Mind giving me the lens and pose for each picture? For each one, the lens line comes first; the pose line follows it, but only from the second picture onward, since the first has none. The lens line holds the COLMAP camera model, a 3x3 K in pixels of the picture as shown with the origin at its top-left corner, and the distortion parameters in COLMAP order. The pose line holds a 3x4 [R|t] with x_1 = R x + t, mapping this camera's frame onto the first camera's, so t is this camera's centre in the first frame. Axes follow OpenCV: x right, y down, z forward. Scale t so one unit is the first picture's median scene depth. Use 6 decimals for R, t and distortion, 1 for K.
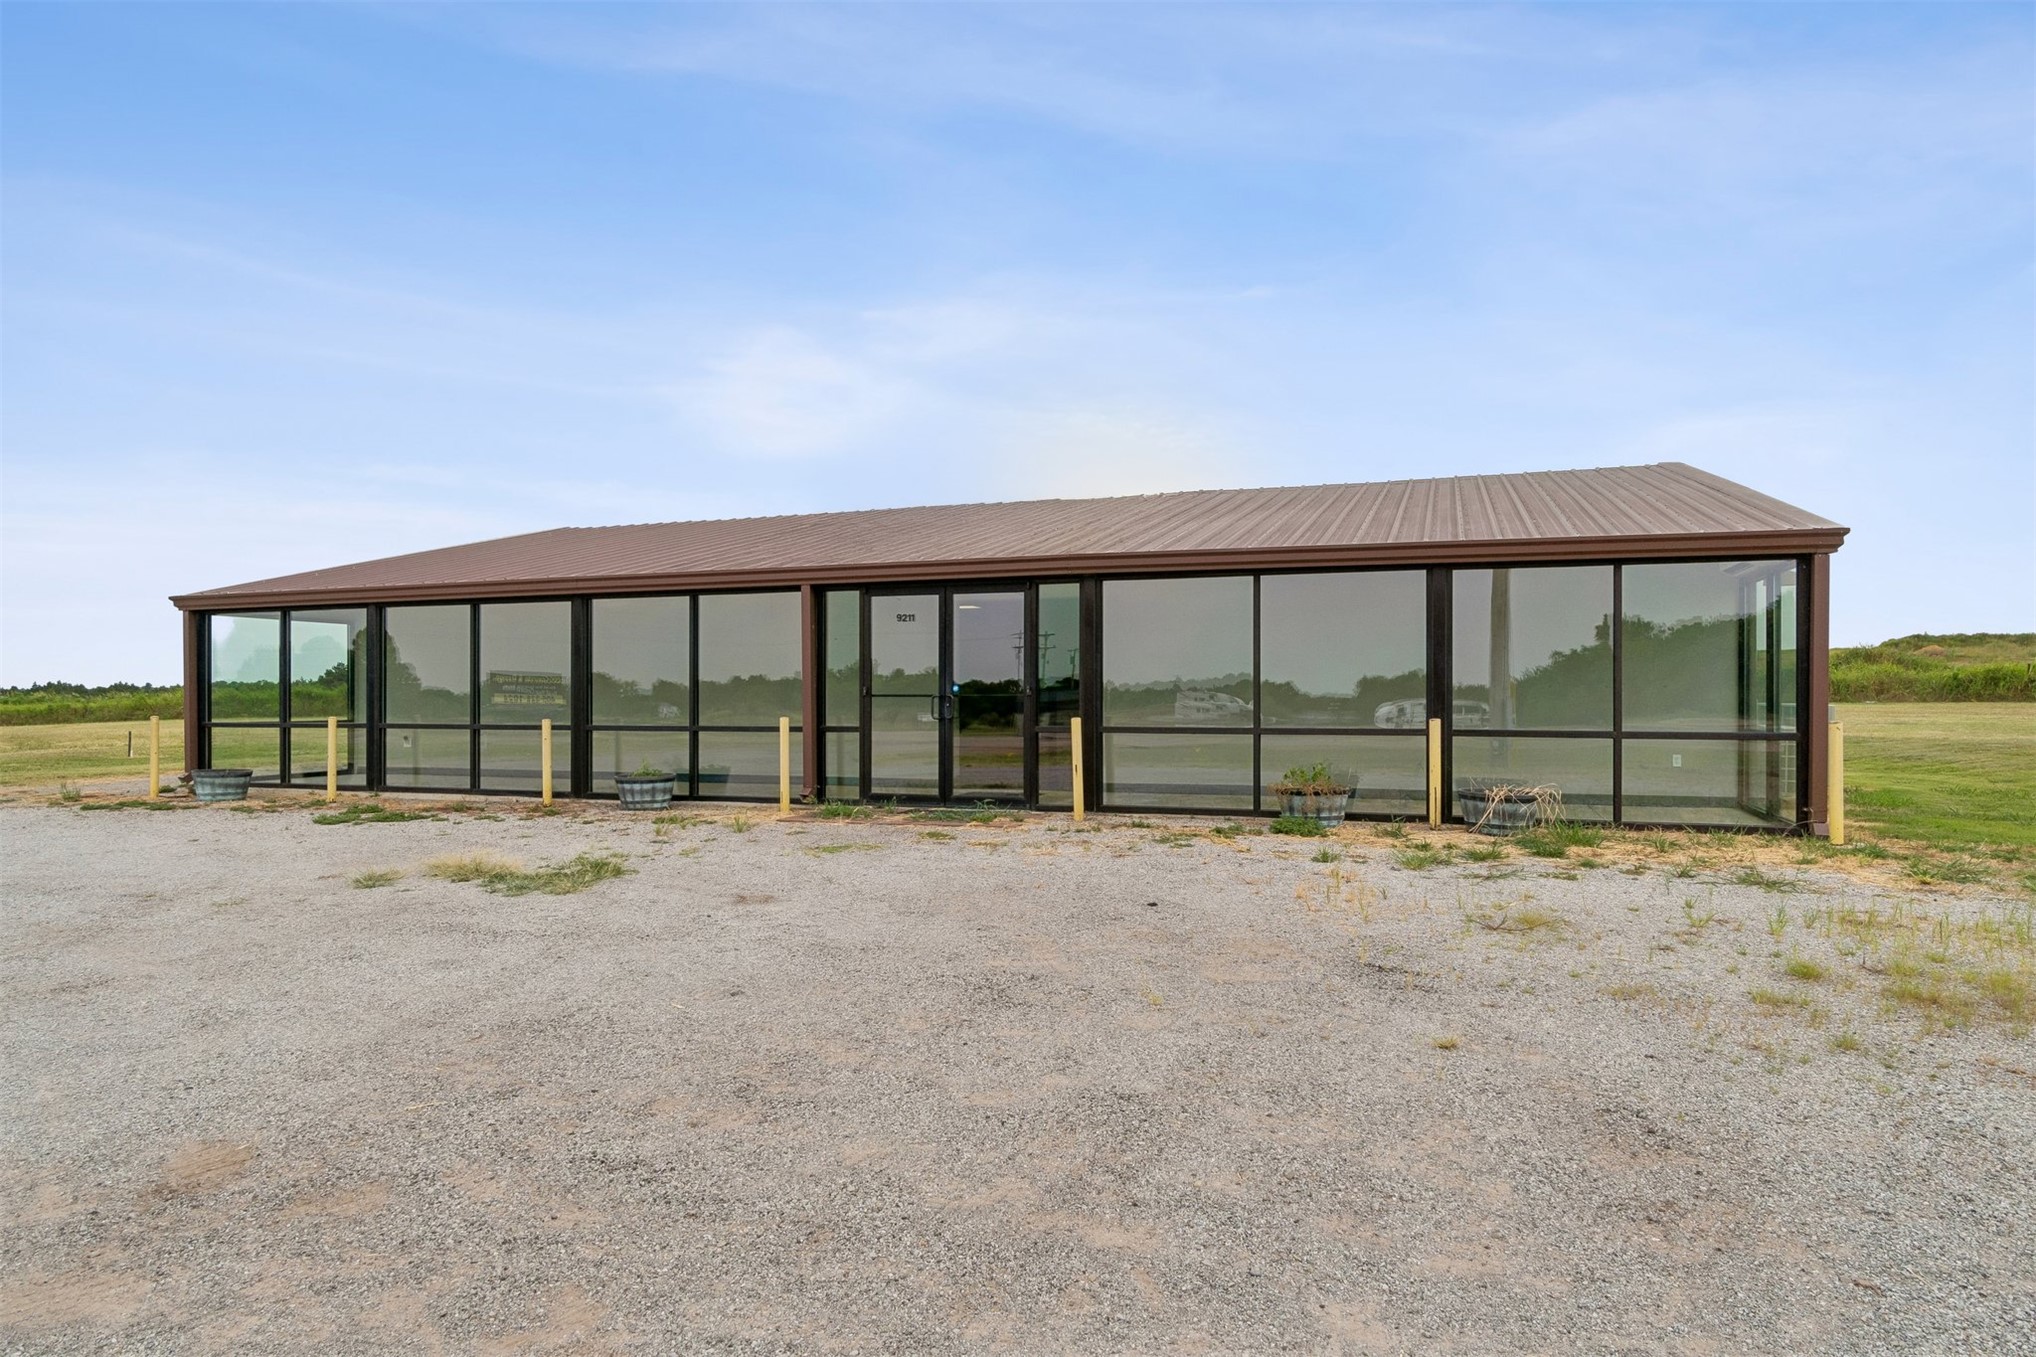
lens RADIAL K [[1210.7, 0, 1015.0], [0, 1210.7, 672.0], [0, 0, 1]] dist [0.004859, 0.001760]
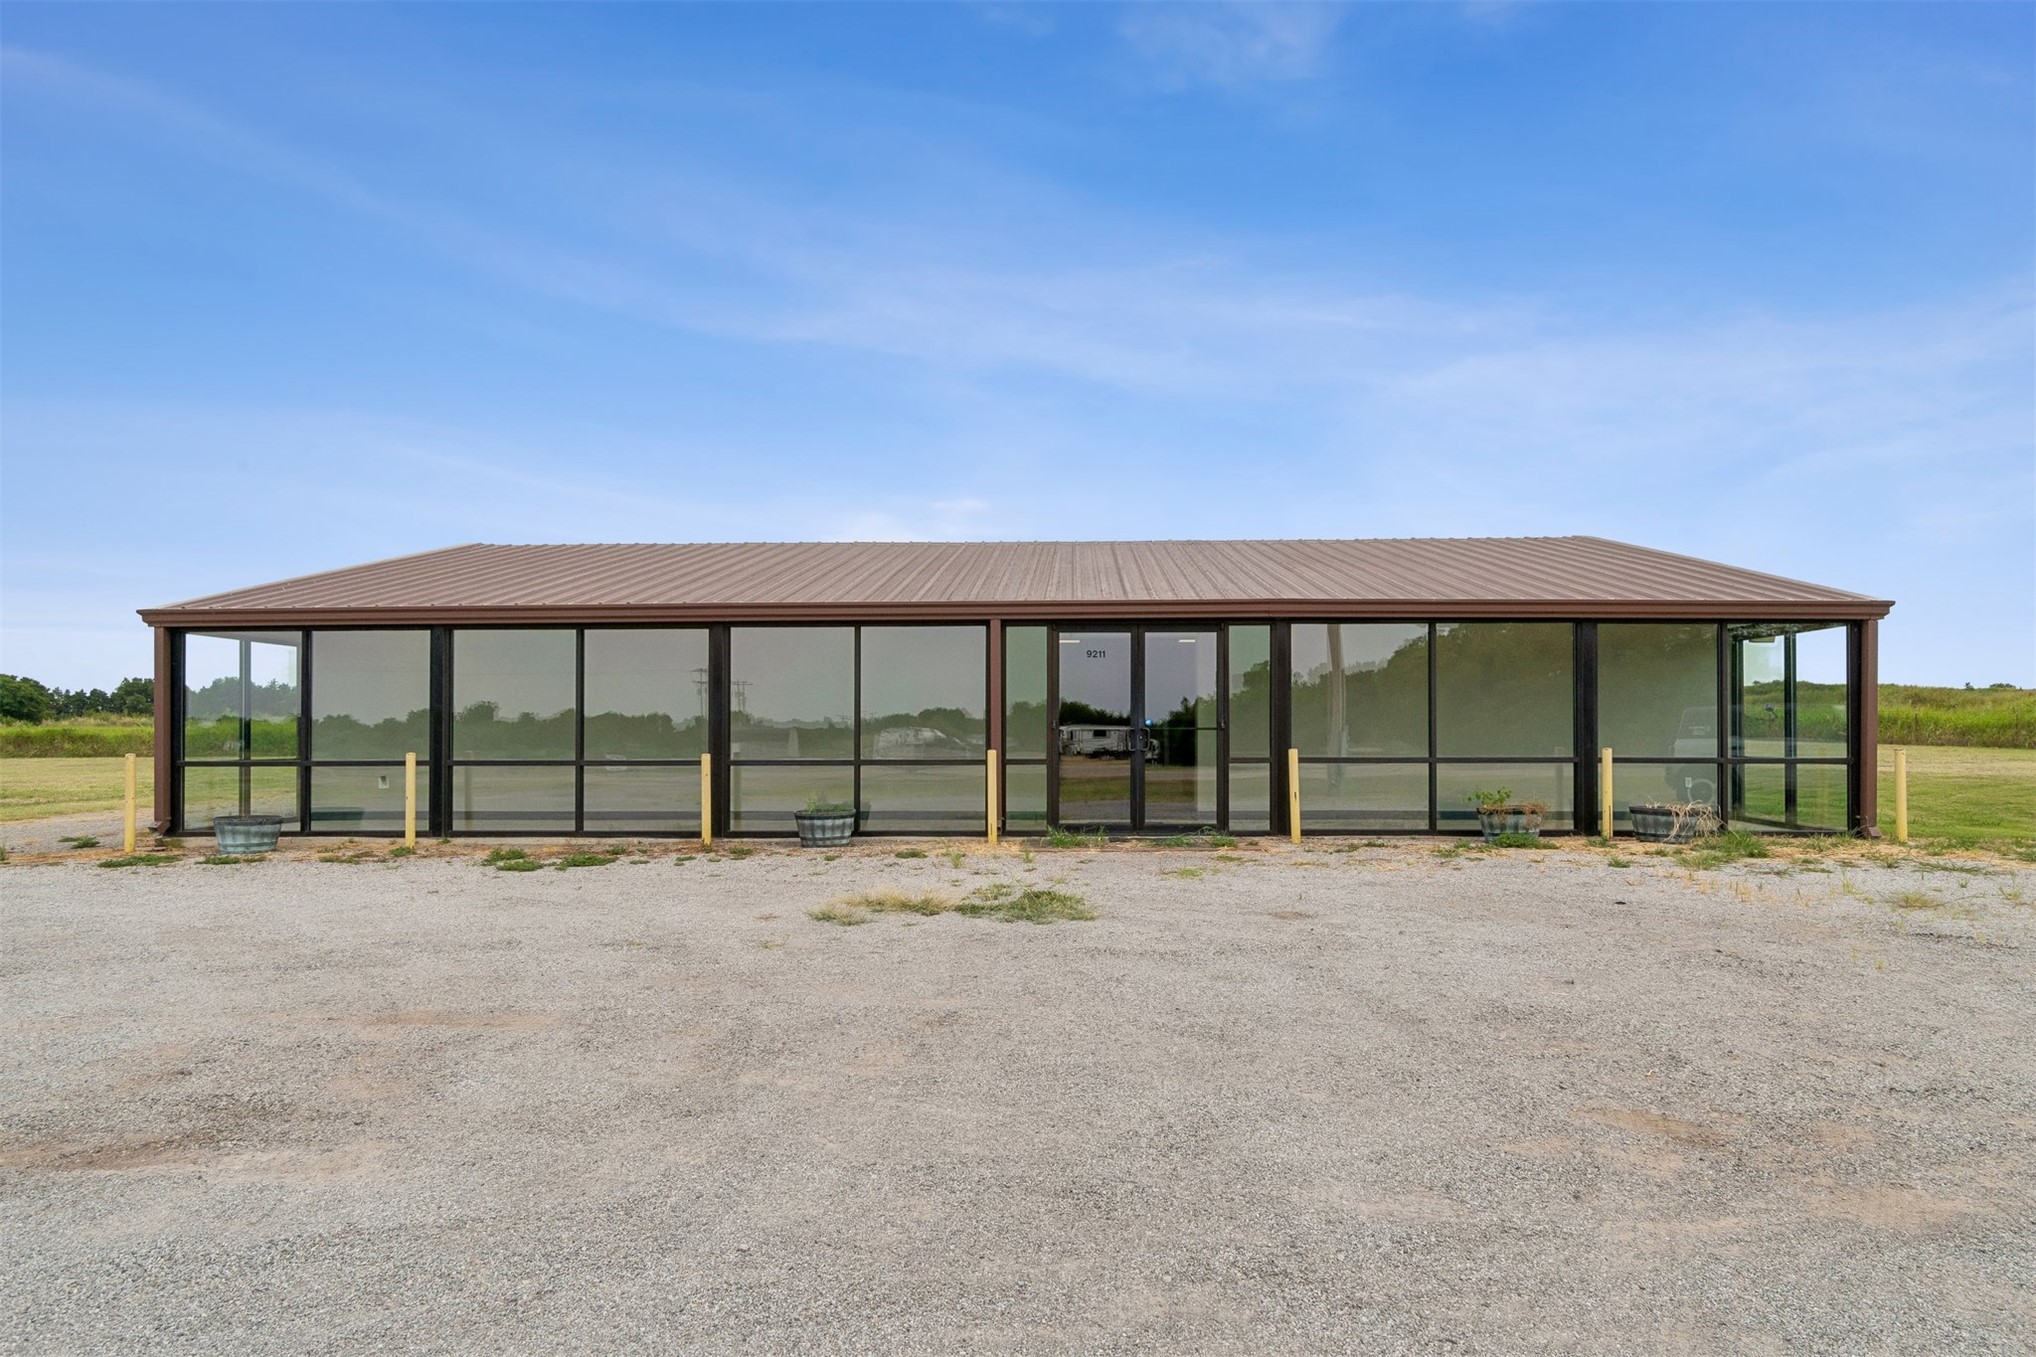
lens RADIAL K [[1080.6, 0, 985.2], [0, 1080.6, 720.4], [0, 0, 1]] dist [-0.004108, -0.000976]
pose [[0.951950, 0.002722, 0.306241, -0.424423], [-0.005682, 0.999945, 0.008773, 0.004186], [-0.306200, -0.010092, 0.951914, 0.134412]]
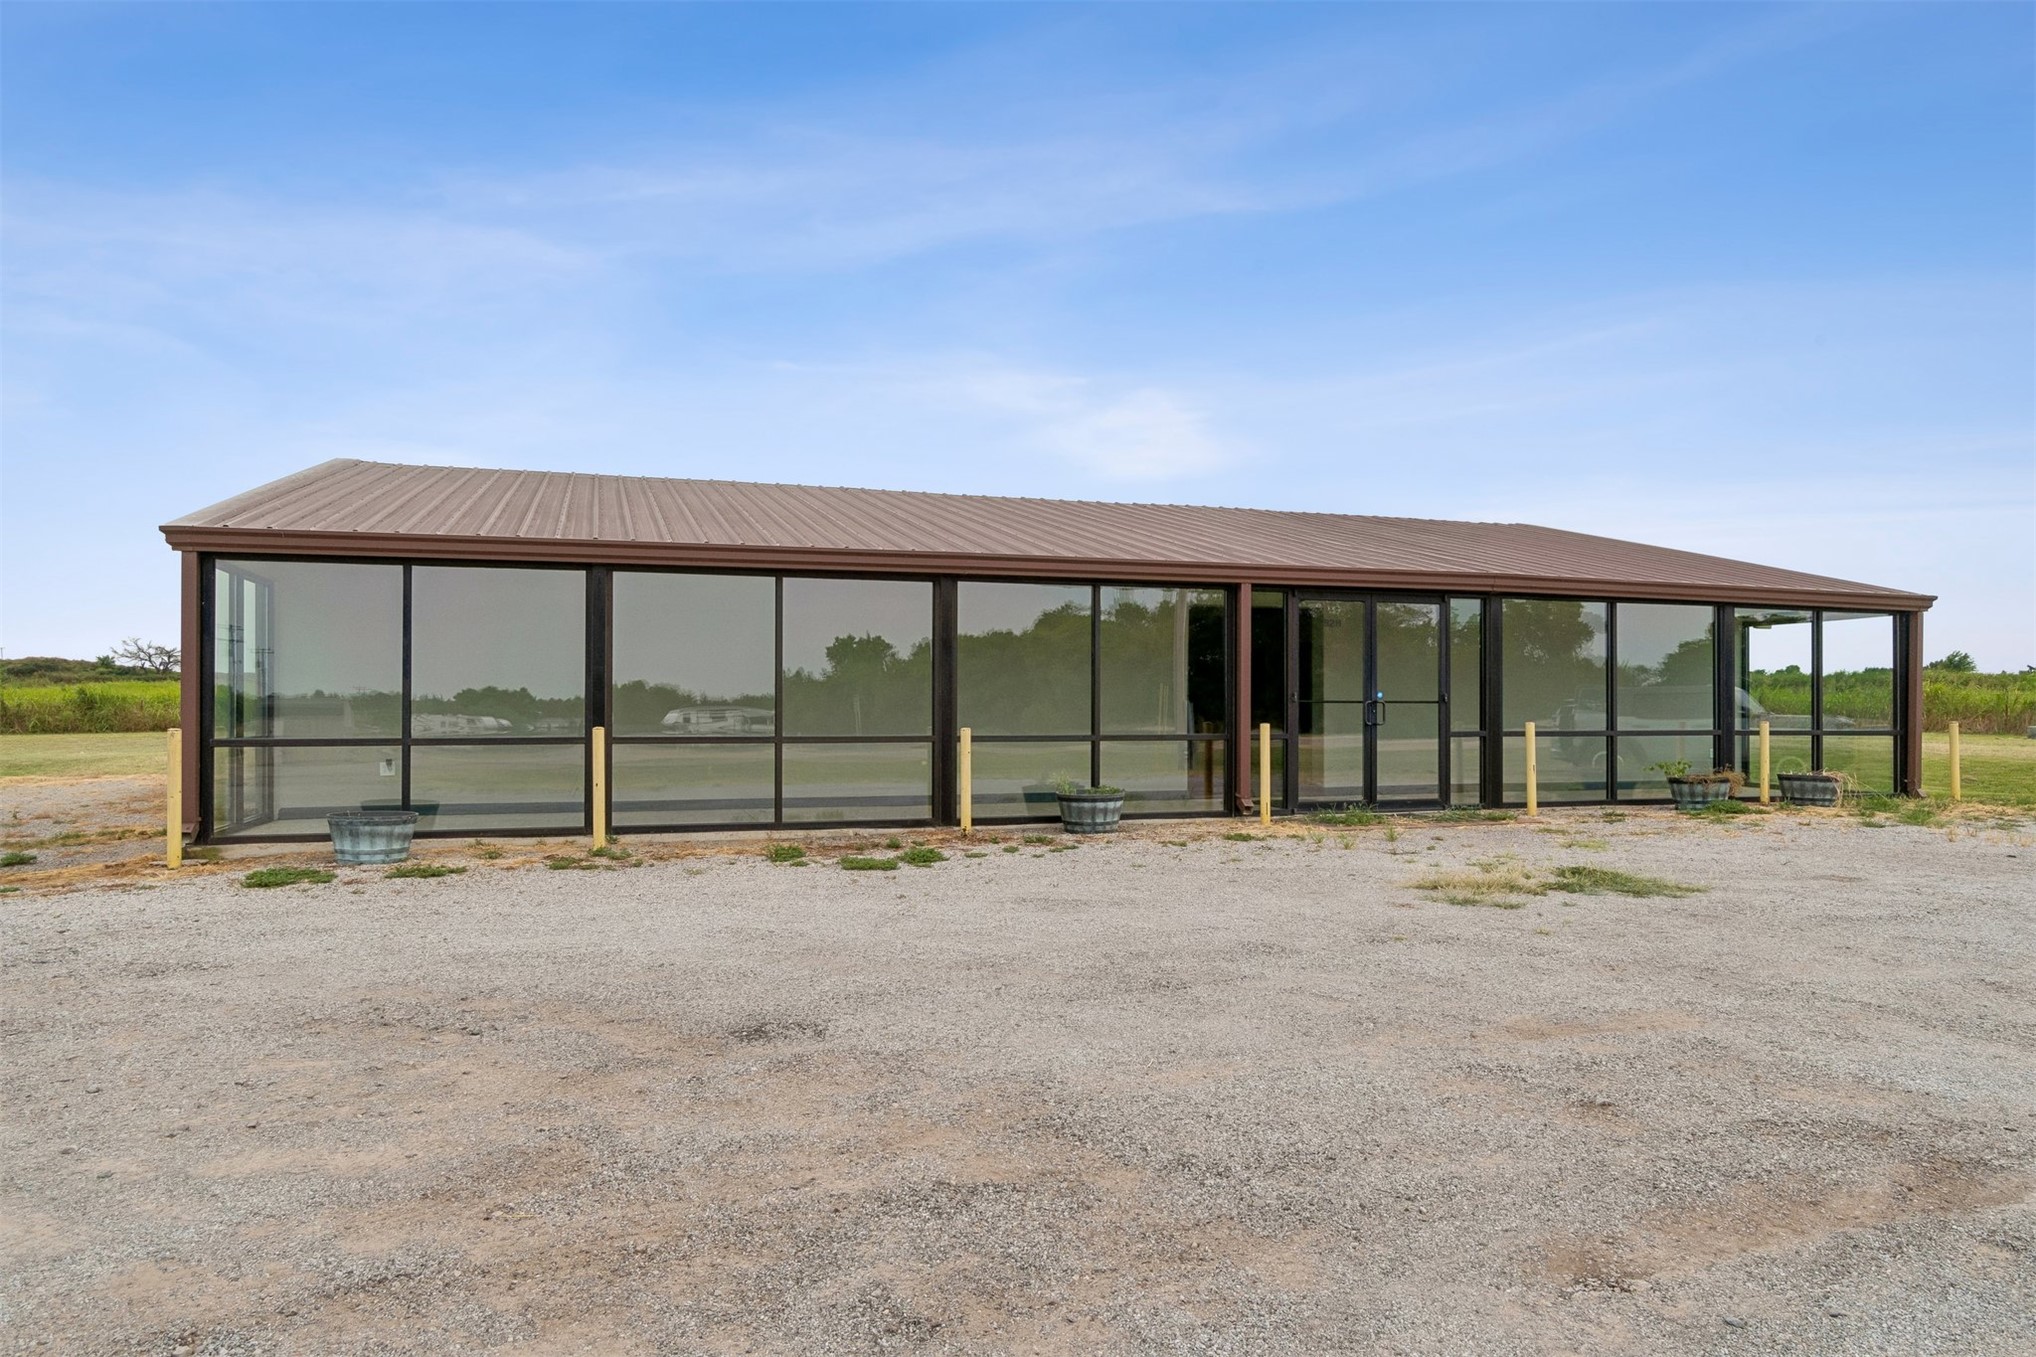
lens RADIAL K [[1278.5, 0, 1019.2], [0, 1278.5, 680.3], [0, 0, 1]] dist [-0.010923, -0.000939]
pose [[0.797585, 0.015536, 0.603006, -0.846625], [-0.016800, 0.999853, -0.003539, 0.009101], [-0.602972, -0.007308, 0.797729, 0.292108]]
